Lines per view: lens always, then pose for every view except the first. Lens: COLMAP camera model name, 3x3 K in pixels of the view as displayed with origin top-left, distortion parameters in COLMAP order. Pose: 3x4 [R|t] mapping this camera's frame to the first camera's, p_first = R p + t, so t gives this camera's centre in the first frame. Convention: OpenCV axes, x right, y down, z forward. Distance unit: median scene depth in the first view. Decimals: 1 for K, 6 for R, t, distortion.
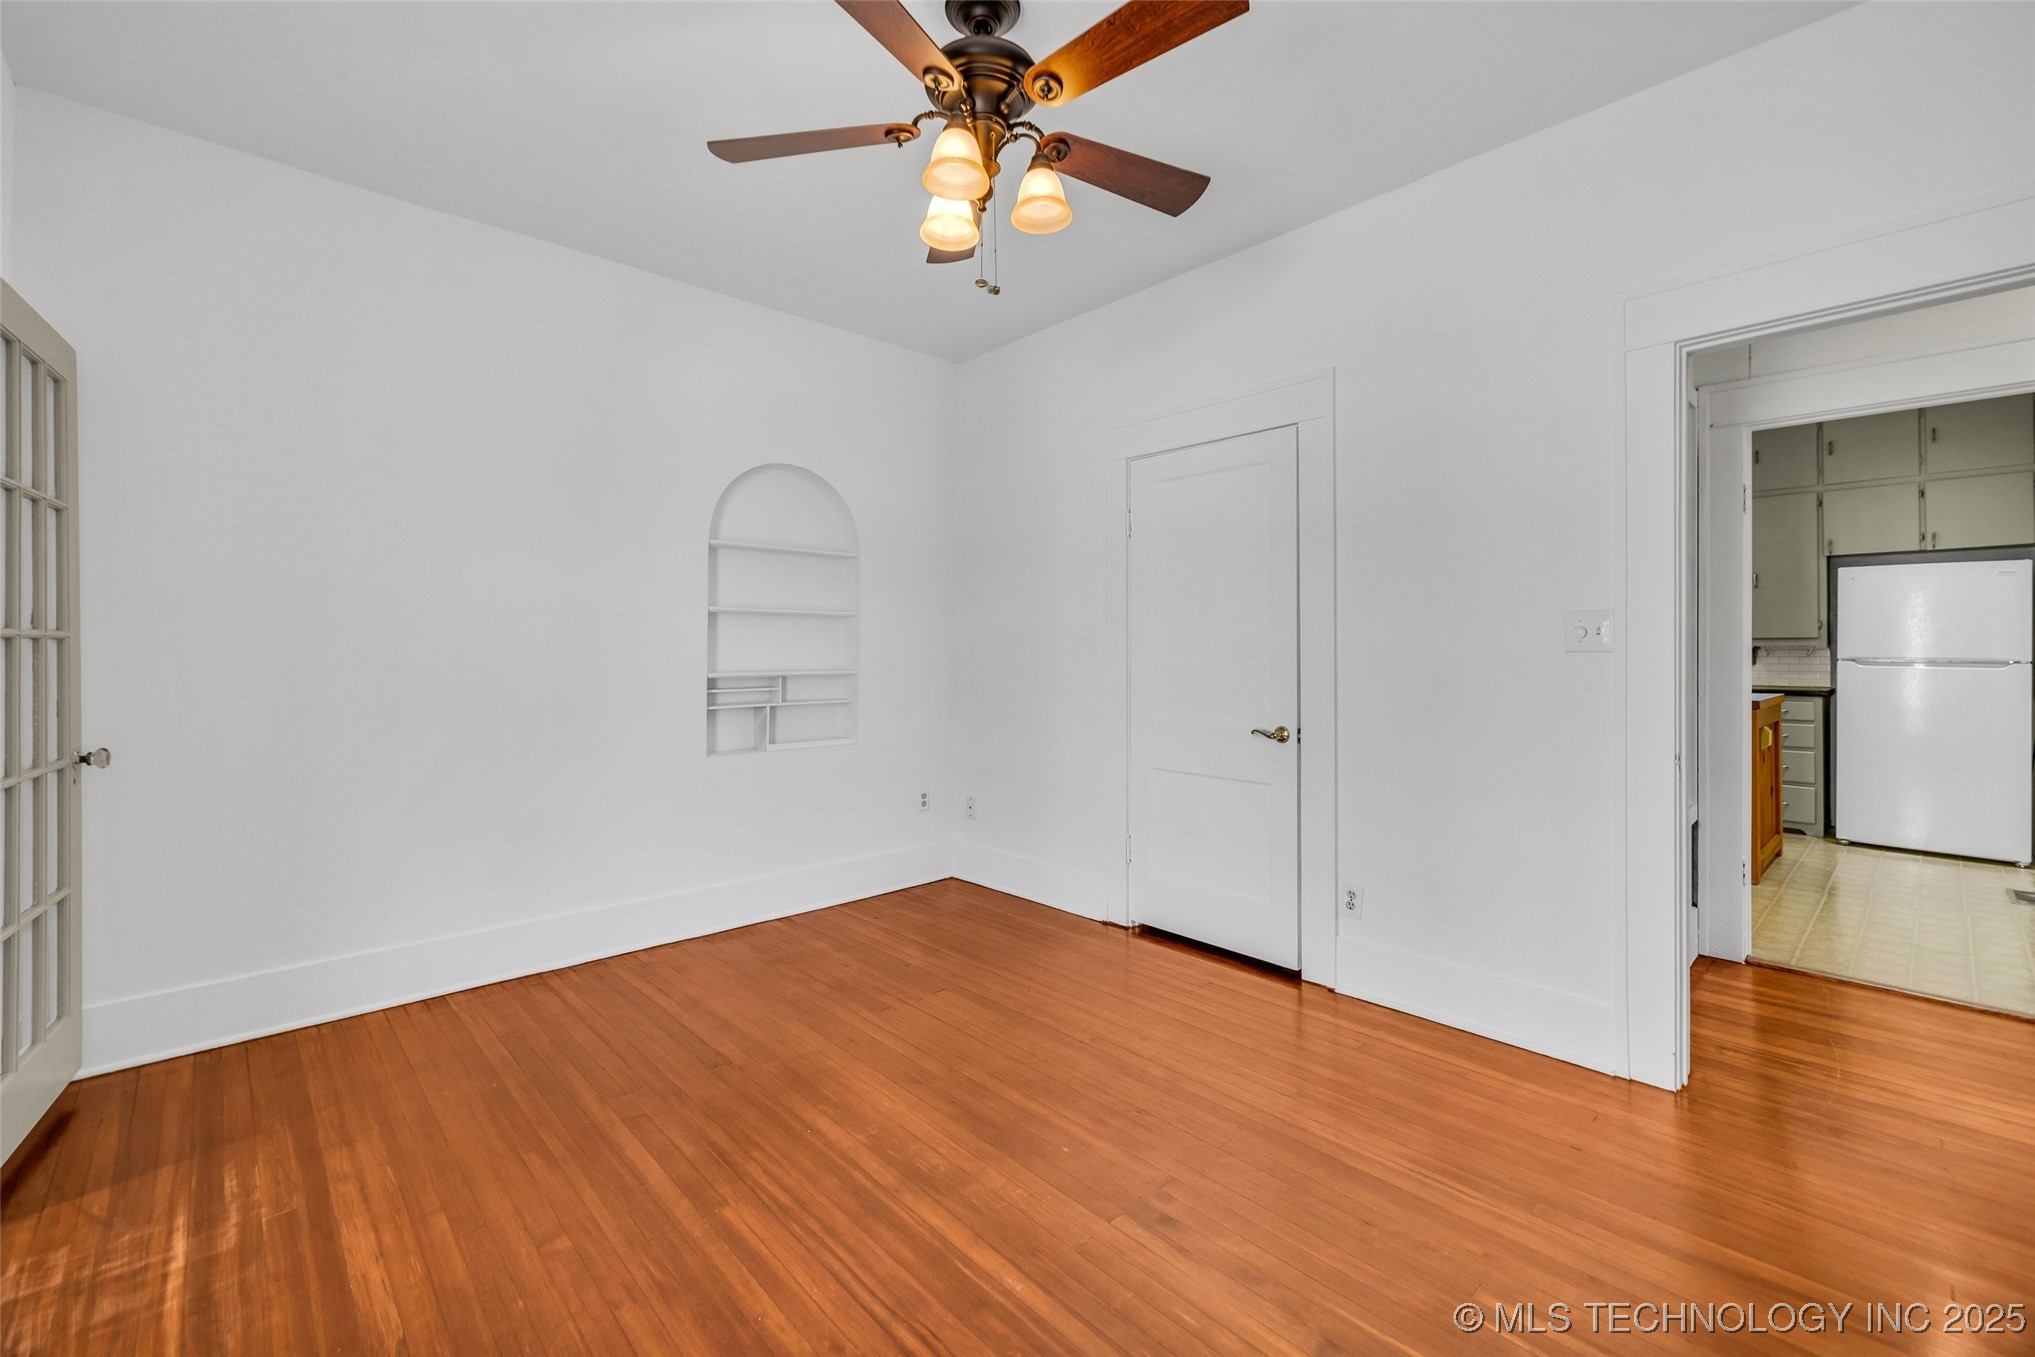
lens RADIAL K [[853.5, 0, 1028.2], [0, 853.5, 652.8], [0, 0, 1]] dist [0.003053, 0.000321]
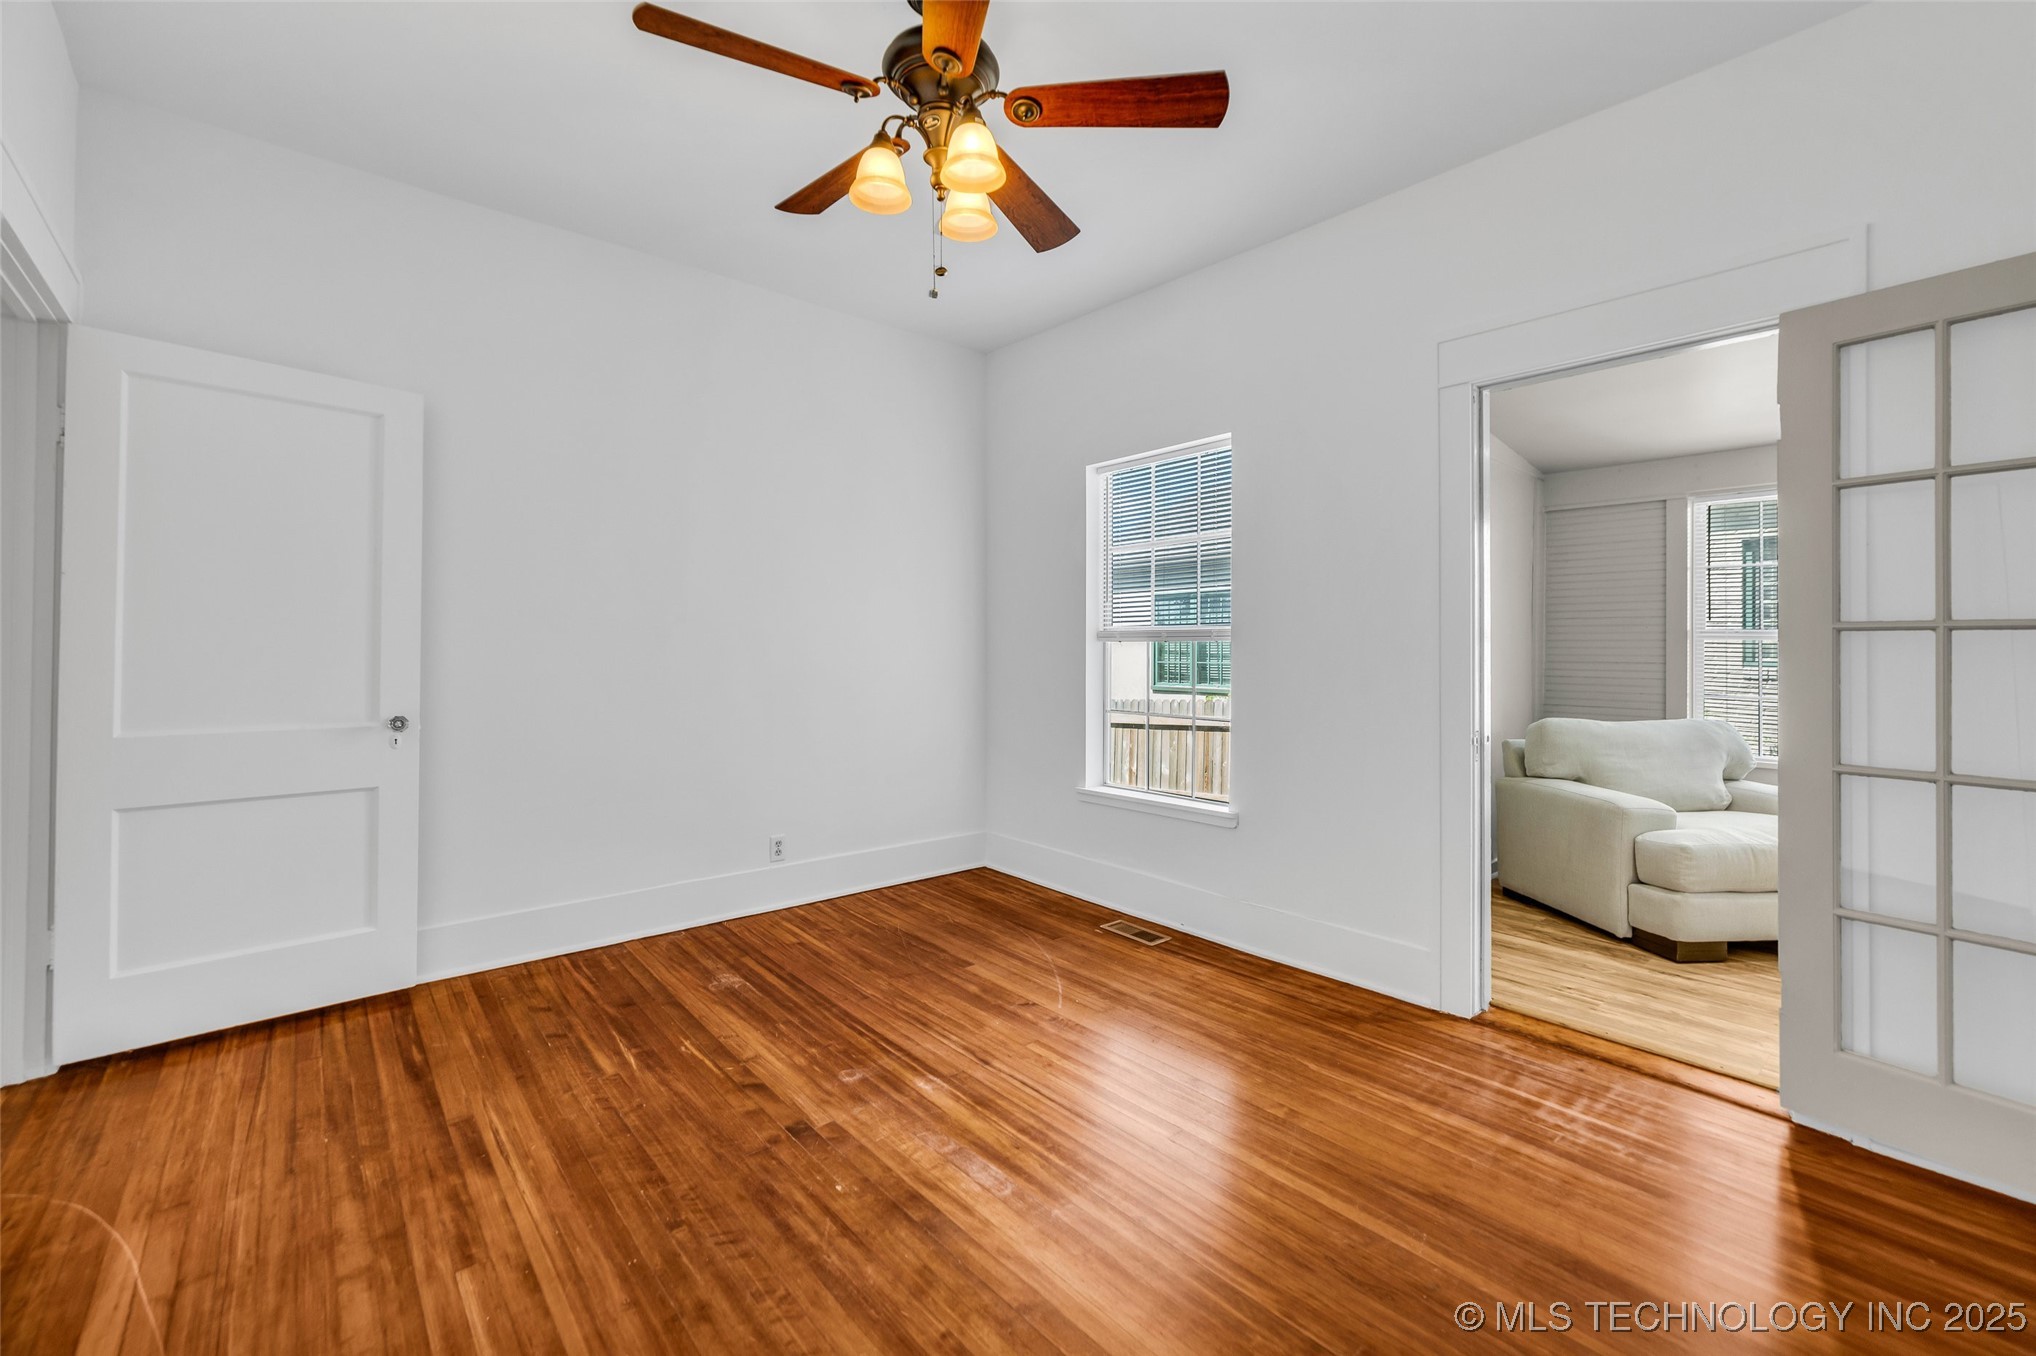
lens RADIAL K [[854.3, 0, 1017.1], [0, 854.3, 646.5], [0, 0, 1]] dist [-0.001204, 0.000390]
pose [[-0.998560, -0.004738, 0.053438, -0.124245], [-0.004569, 0.999984, 0.003301, 0.002649], [-0.053453, 0.003052, -0.998566, 1.240399]]
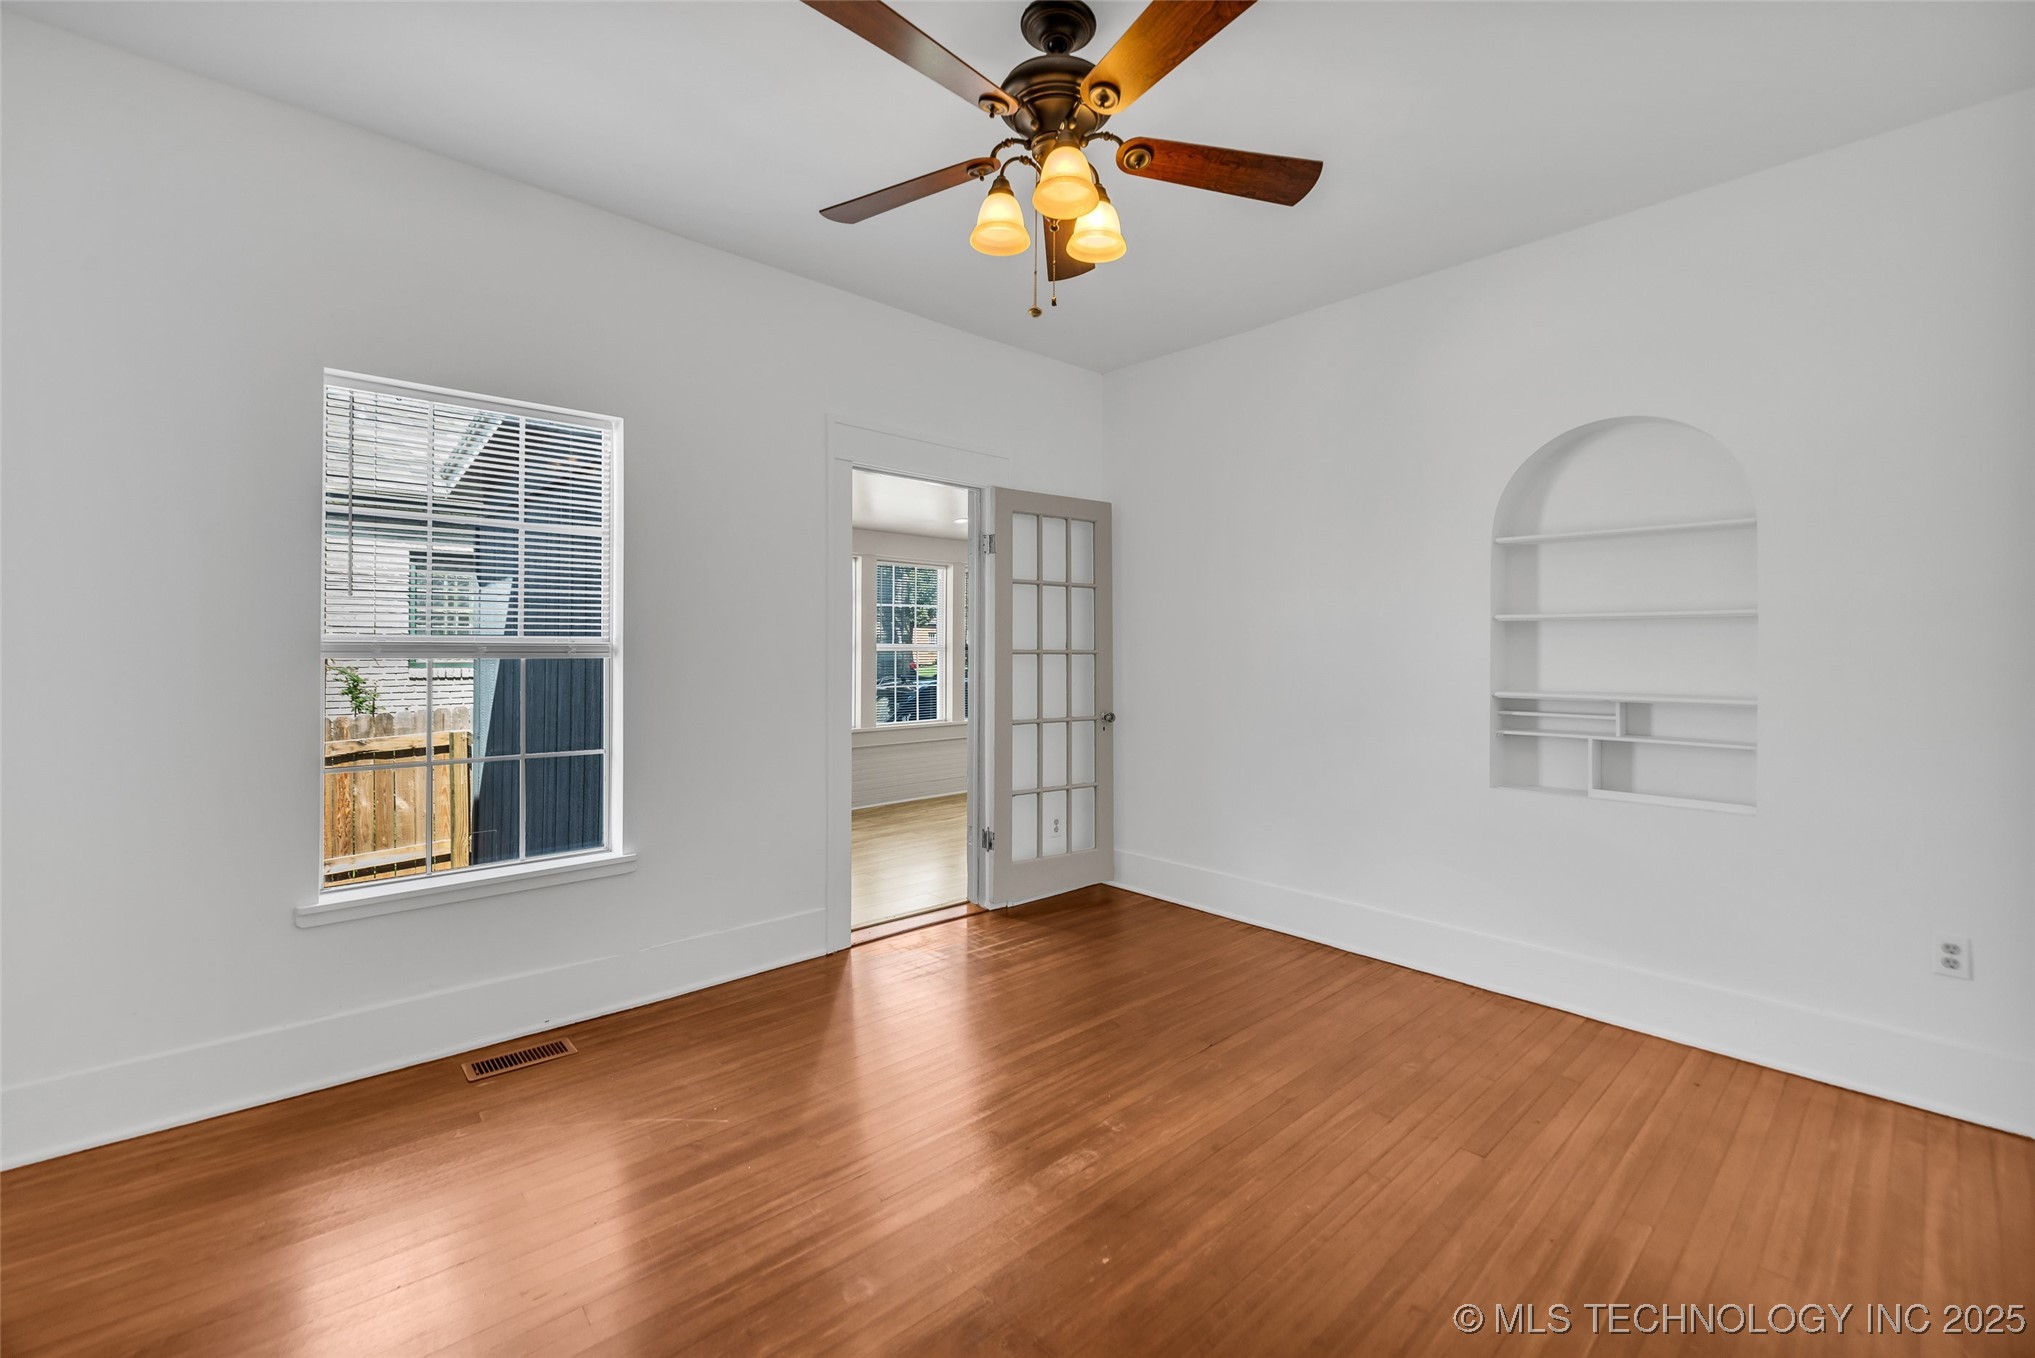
lens RADIAL K [[853.5, 0, 1028.2], [0, 853.5, 653.3], [0, 0, 1]] dist [0.003053, 0.000321]
pose [[-0.013195, -0.003729, -0.999906, 0.576493], [-0.014081, 0.999895, -0.003543, -0.005557], [0.999814, 0.014033, -0.013246, 0.610843]]
